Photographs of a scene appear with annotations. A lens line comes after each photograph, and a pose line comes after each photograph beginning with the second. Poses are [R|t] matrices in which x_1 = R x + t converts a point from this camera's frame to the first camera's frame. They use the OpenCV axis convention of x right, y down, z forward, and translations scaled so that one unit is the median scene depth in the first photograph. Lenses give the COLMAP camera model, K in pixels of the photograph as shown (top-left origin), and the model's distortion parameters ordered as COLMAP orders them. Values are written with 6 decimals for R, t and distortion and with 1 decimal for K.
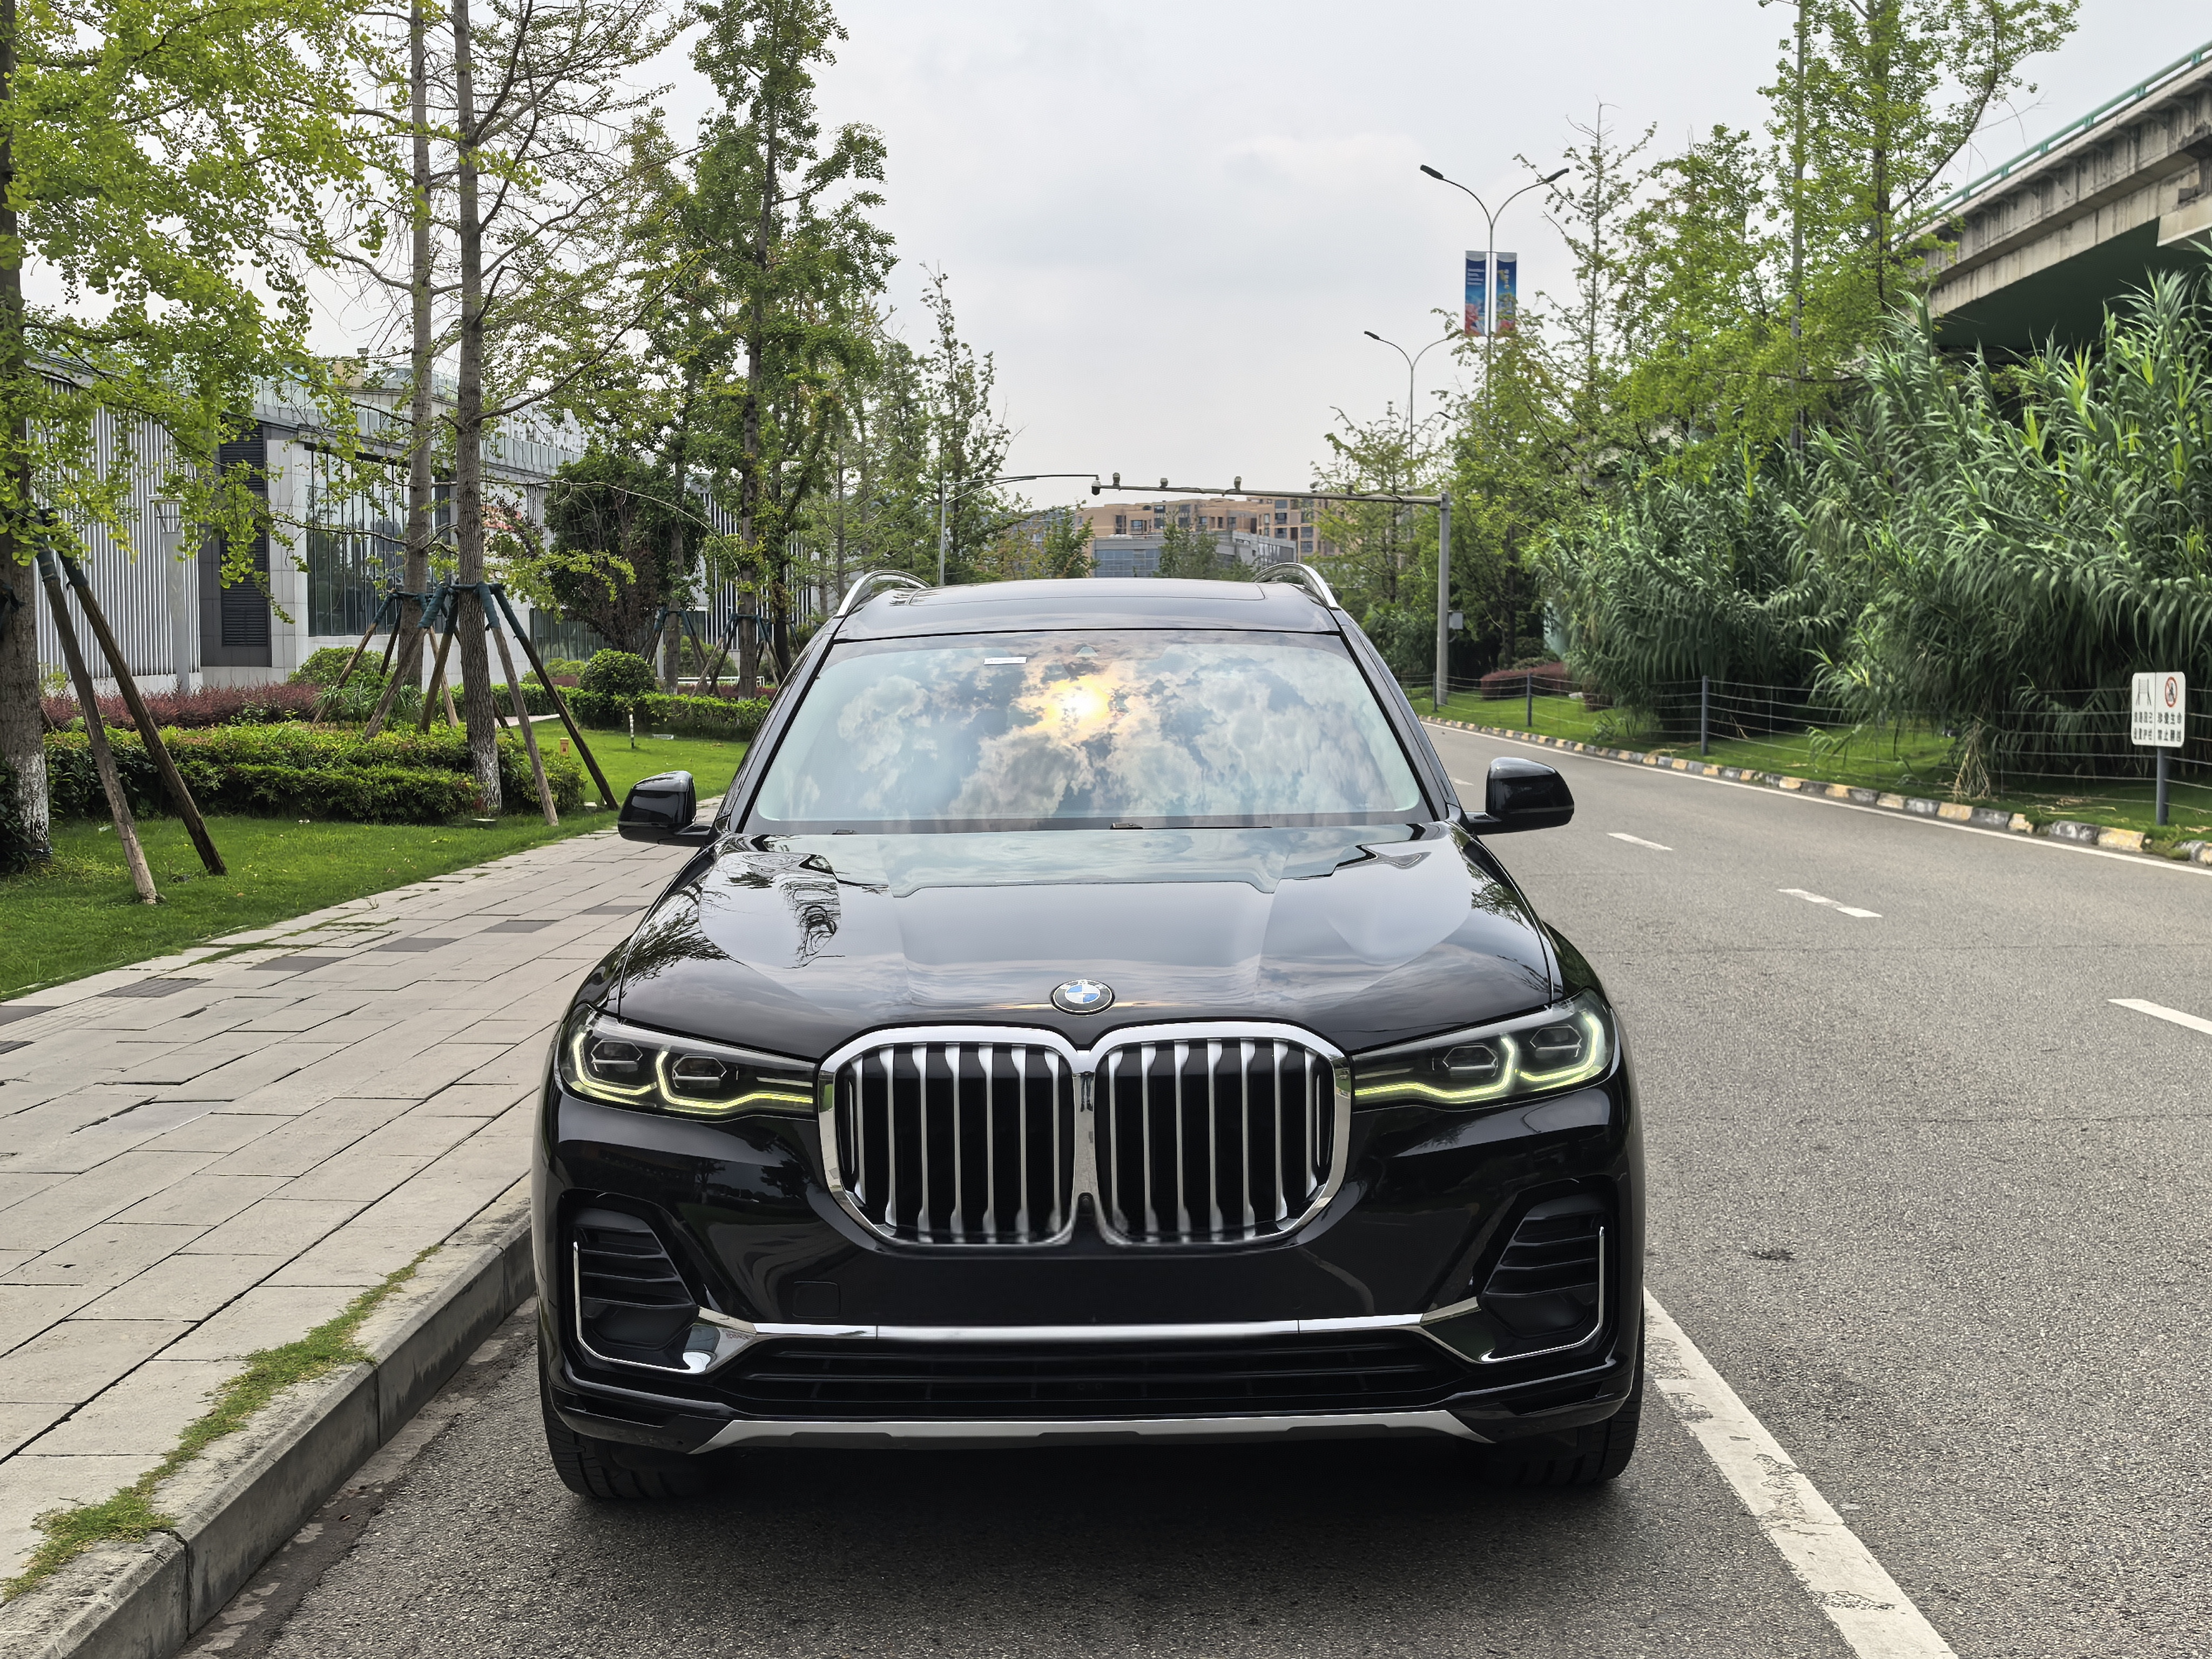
lens RADIAL K [[2471.1, 0, 1106.1], [0, 2471.1, 792.5], [0, 0, 1]] dist [0.032328, -0.050161]
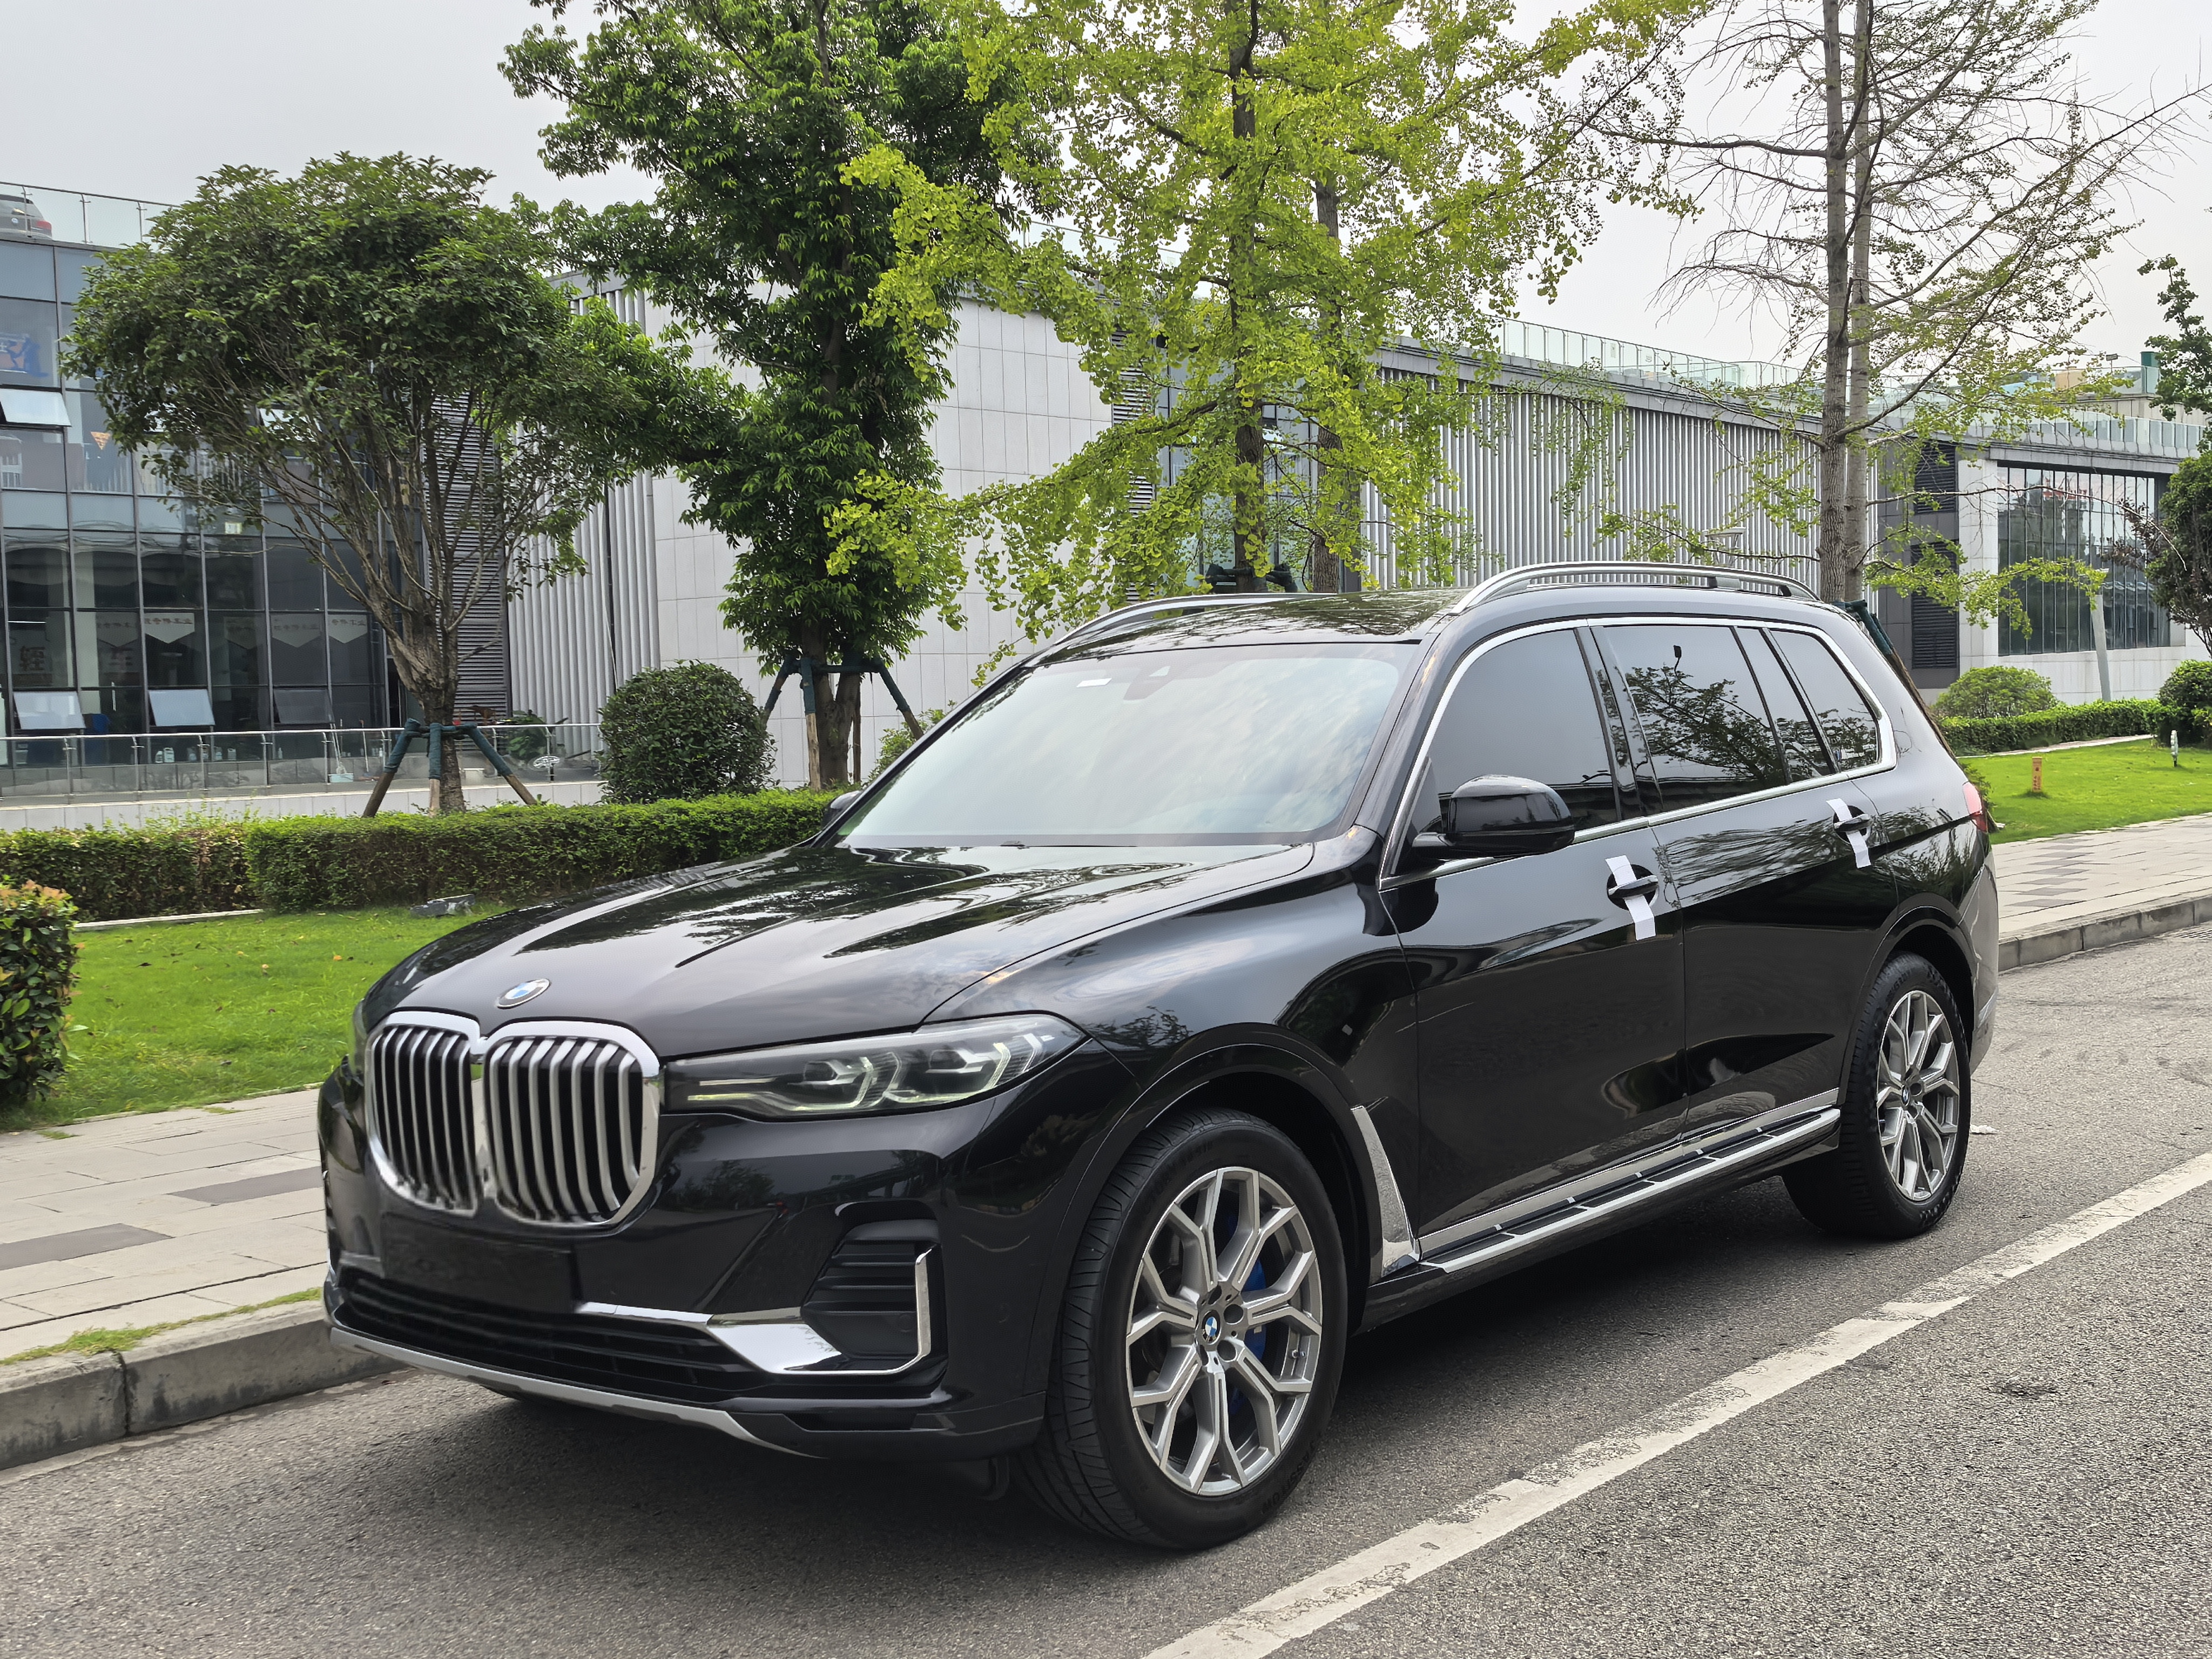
lens RADIAL K [[2420.3, 0, 1118.0], [0, 2420.3, 832.6], [0, 0, 1]] dist [0.226191, -0.657470]
pose [[0.770511, 0.011284, -0.637326, 0.801018], [-0.005917, 0.999927, 0.010550, -0.002469], [0.637399, -0.004358, 0.770522, 0.281191]]
